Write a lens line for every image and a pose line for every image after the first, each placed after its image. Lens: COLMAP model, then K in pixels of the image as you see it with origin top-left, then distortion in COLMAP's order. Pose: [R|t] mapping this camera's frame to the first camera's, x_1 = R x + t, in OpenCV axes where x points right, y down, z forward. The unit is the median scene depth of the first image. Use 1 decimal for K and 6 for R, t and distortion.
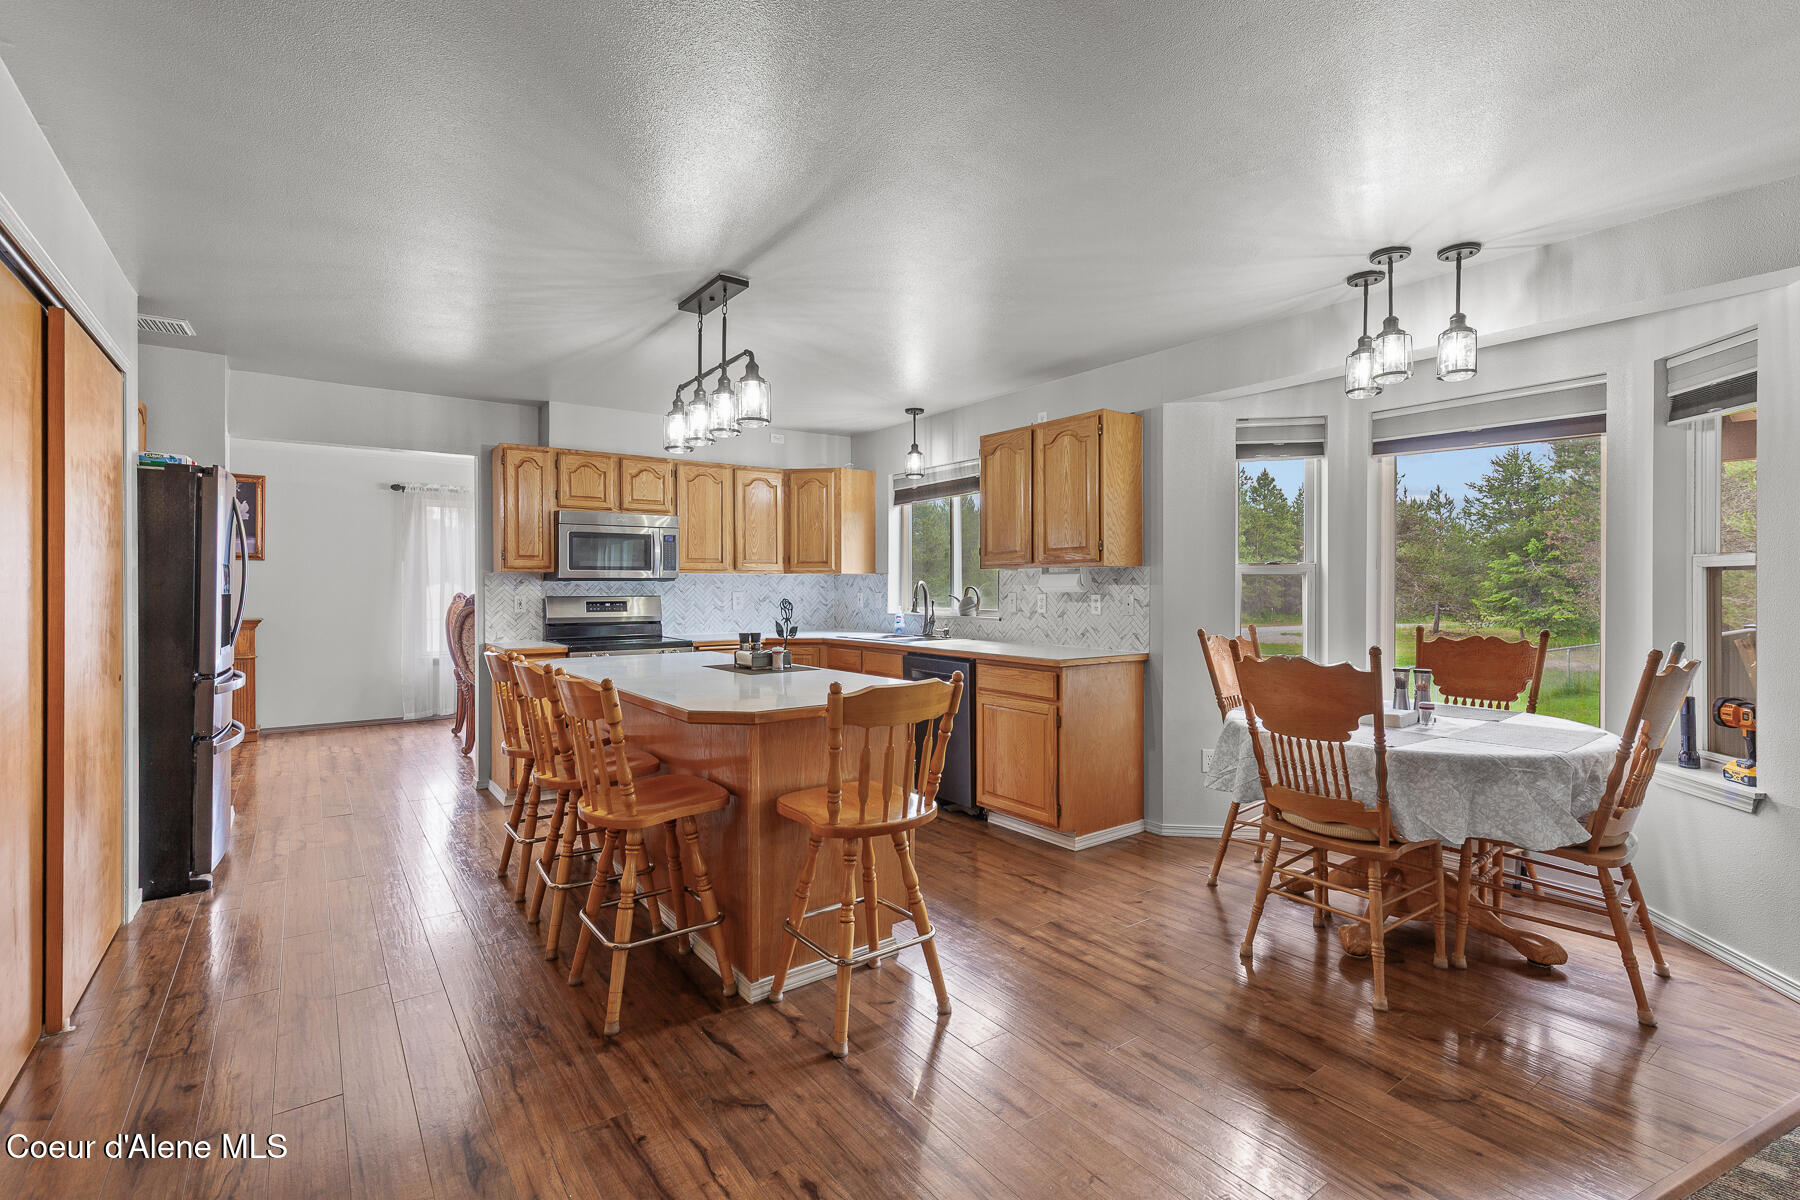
lens RADIAL K [[813.8, 0, 902.2], [0, 813.8, 584.5], [0, 0, 1]] dist [0.001173, -0.000042]
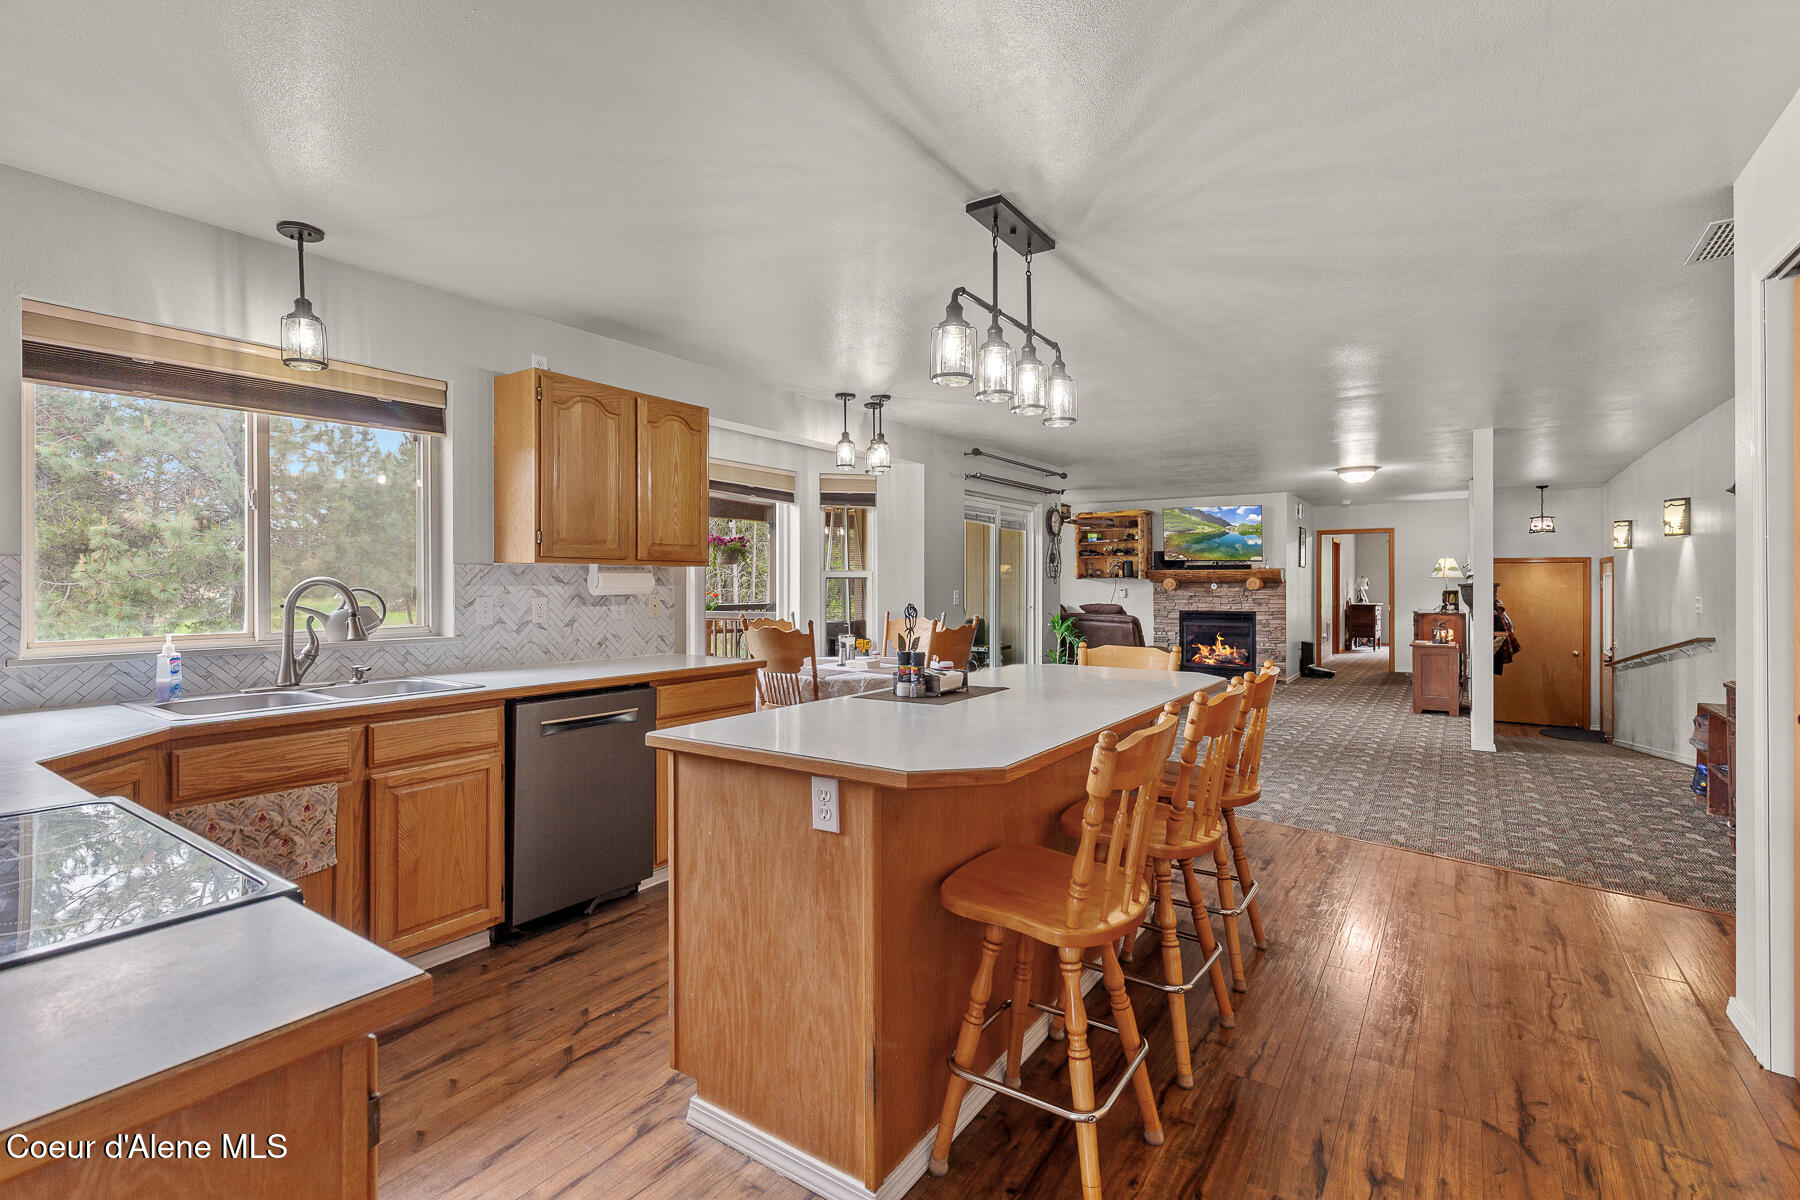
lens RADIAL K [[823.0, 0, 910.2], [0, 823.0, 583.4], [0, 0, 1]] dist [0.021475, -0.000027]
pose [[-0.341513, 0.002844, 0.939873, -0.713824], [-0.001697, 0.999992, -0.003642, 0.000959], [-0.939876, -0.002839, -0.341505, 1.014629]]
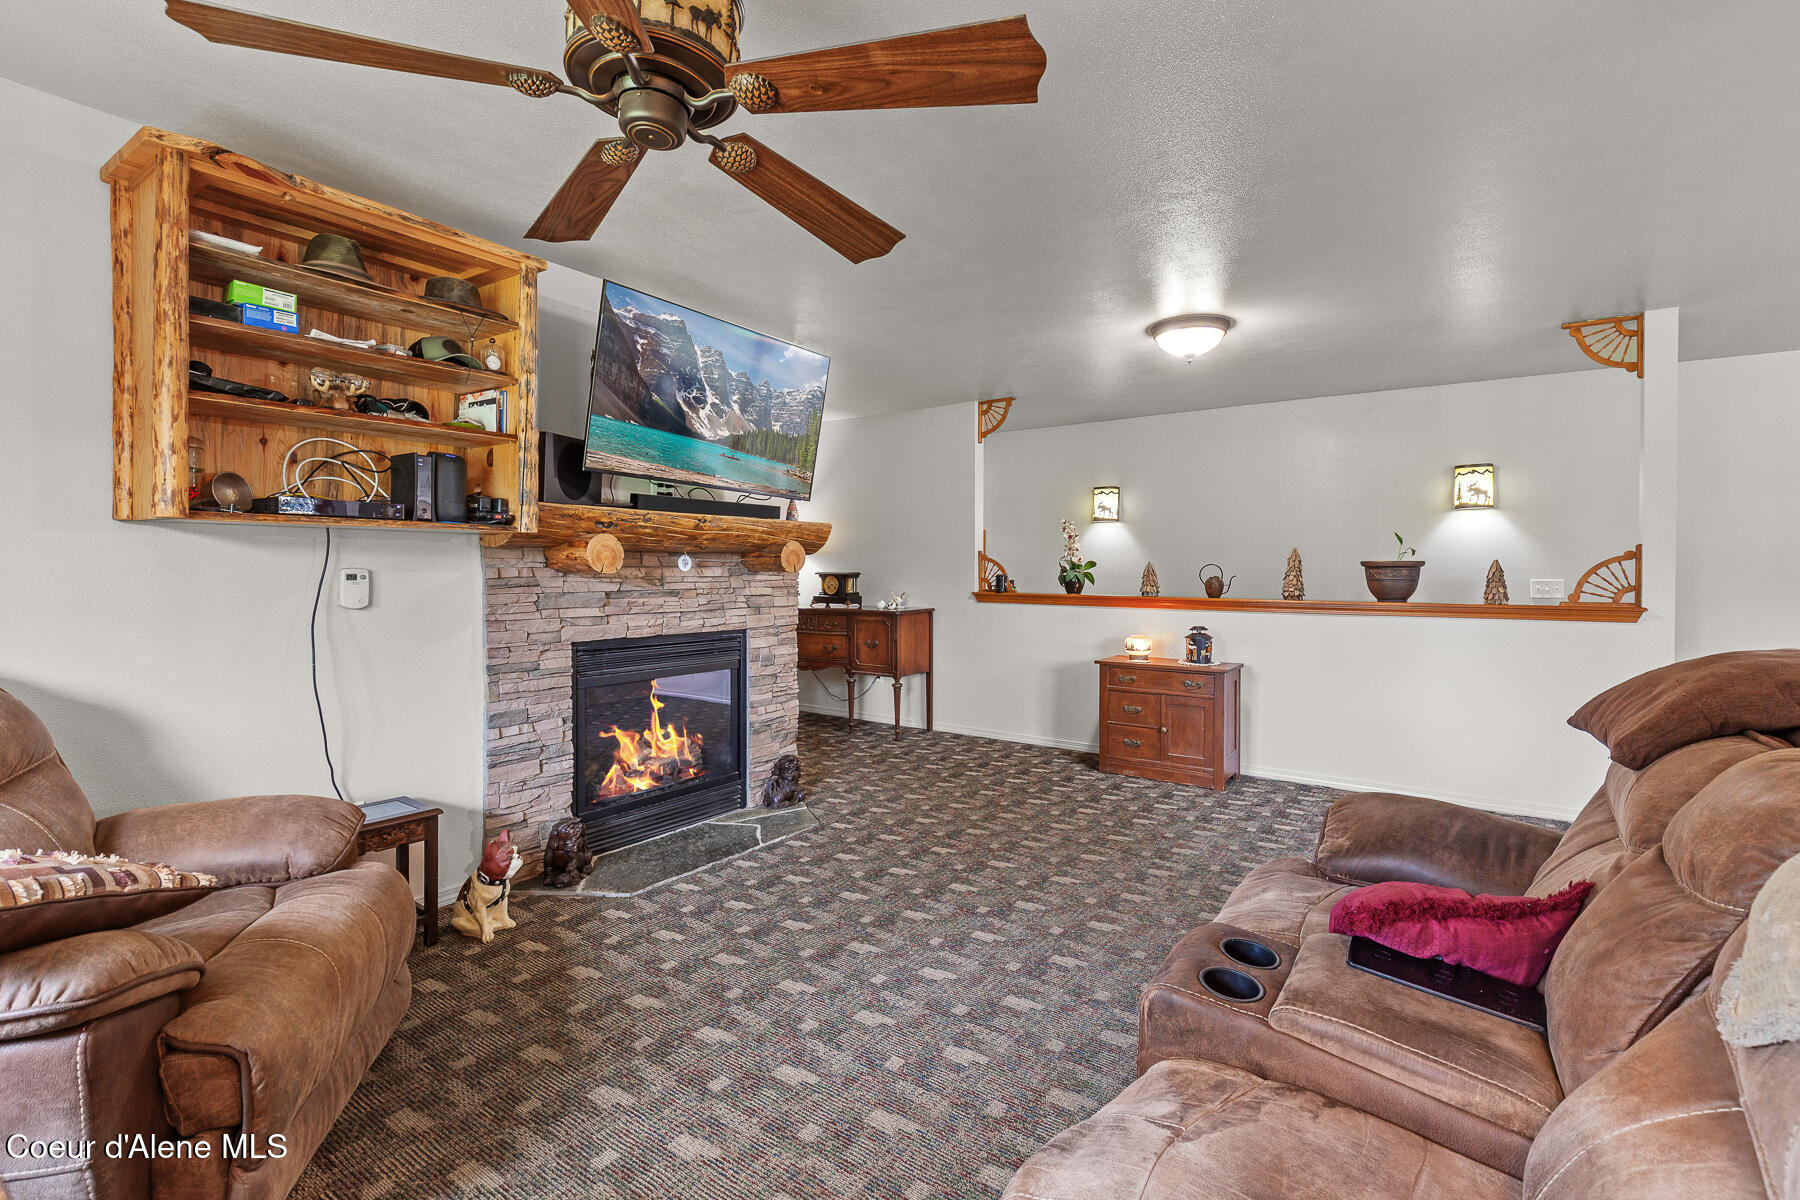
lens RADIAL K [[813.8, 0, 902.2], [0, 813.8, 584.5], [0, 0, 1]] dist [0.001173, -0.000042]
pose [[-0.953667, 0.004382, -0.300833, 1.346259], [-0.000794, 0.999854, 0.017082, 0.006528], [0.300864, 0.016530, -0.953524, 0.165391]]
